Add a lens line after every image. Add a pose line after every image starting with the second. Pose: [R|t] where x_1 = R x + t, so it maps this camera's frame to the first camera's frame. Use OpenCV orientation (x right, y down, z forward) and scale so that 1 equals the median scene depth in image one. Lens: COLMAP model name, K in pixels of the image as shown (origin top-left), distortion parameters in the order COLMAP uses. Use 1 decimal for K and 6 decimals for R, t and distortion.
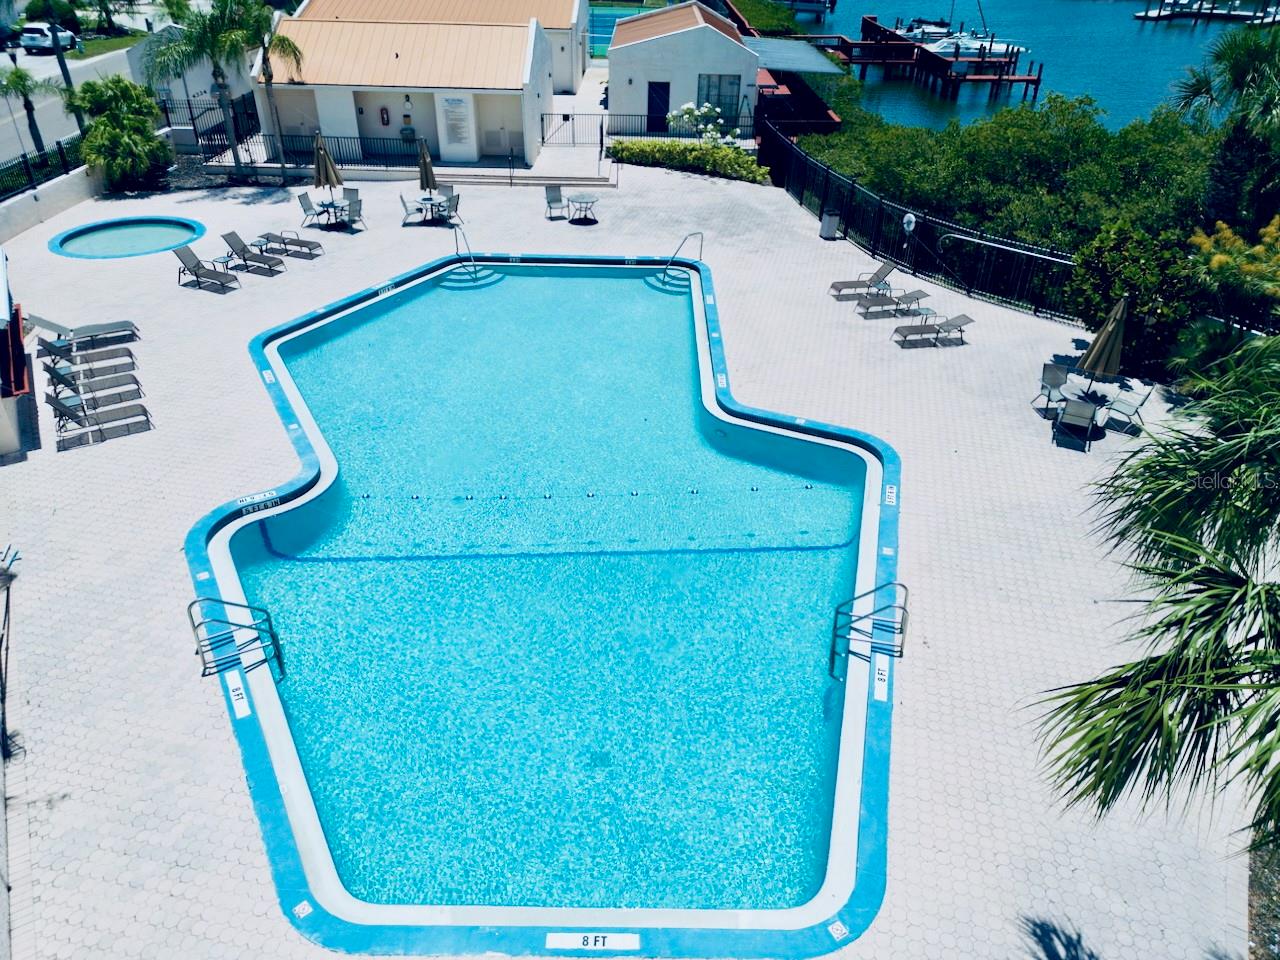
lens RADIAL K [[891.9, 0, 640.0], [0, 891.9, 480.0], [0, 0, 1]] dist [0.067381, -0.071061]
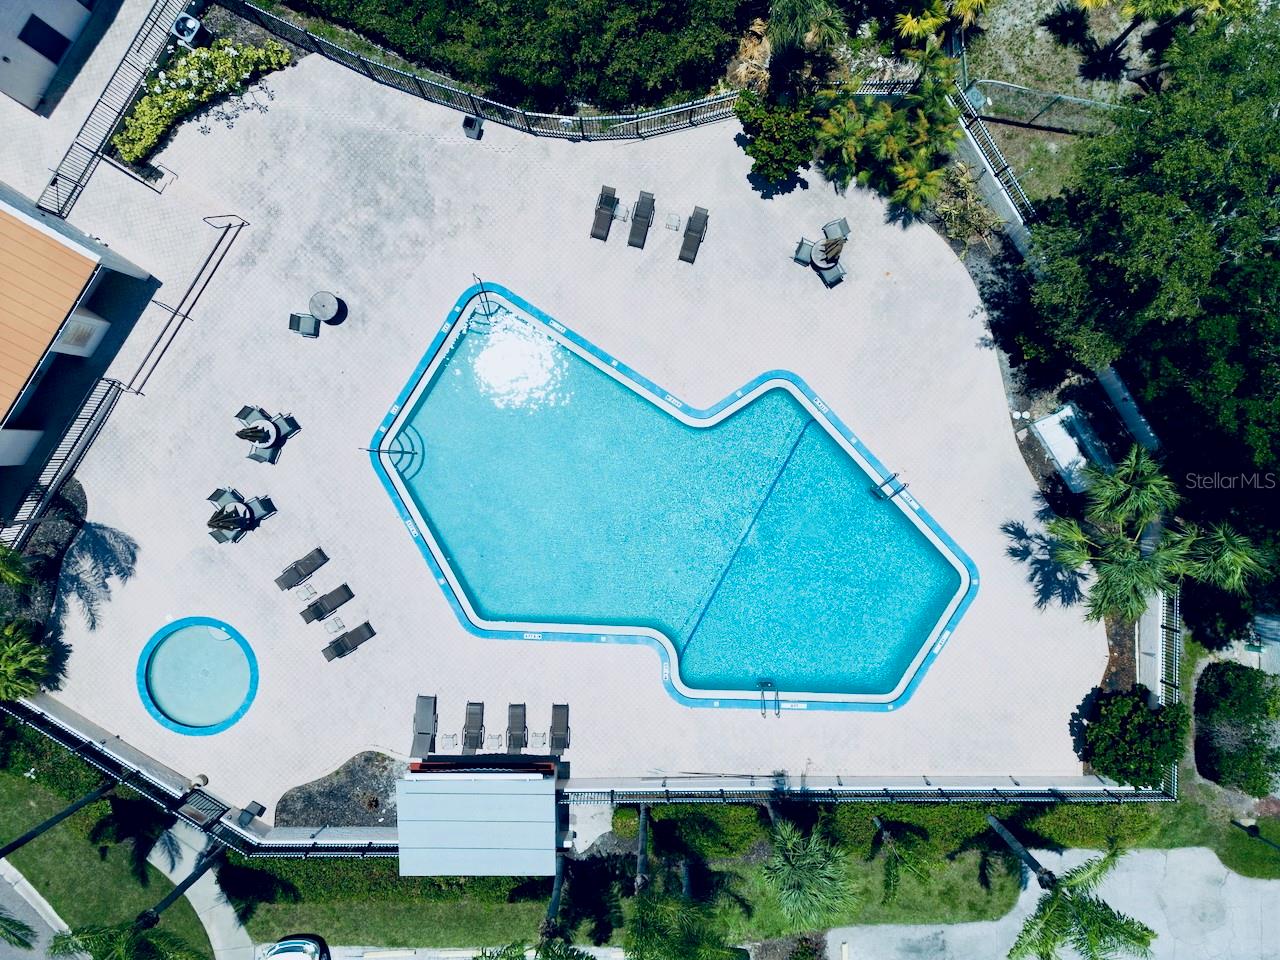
lens RADIAL K [[891.9, 0, 640.0], [0, 891.9, 480.0], [0, 0, 1]] dist [0.067381, -0.071061]
pose [[0.527211, -0.849114, -0.032468, -0.009170], [0.446587, 0.244372, 0.860722, -1.343443], [-0.722916, -0.468282, 0.508039, 0.138318]]
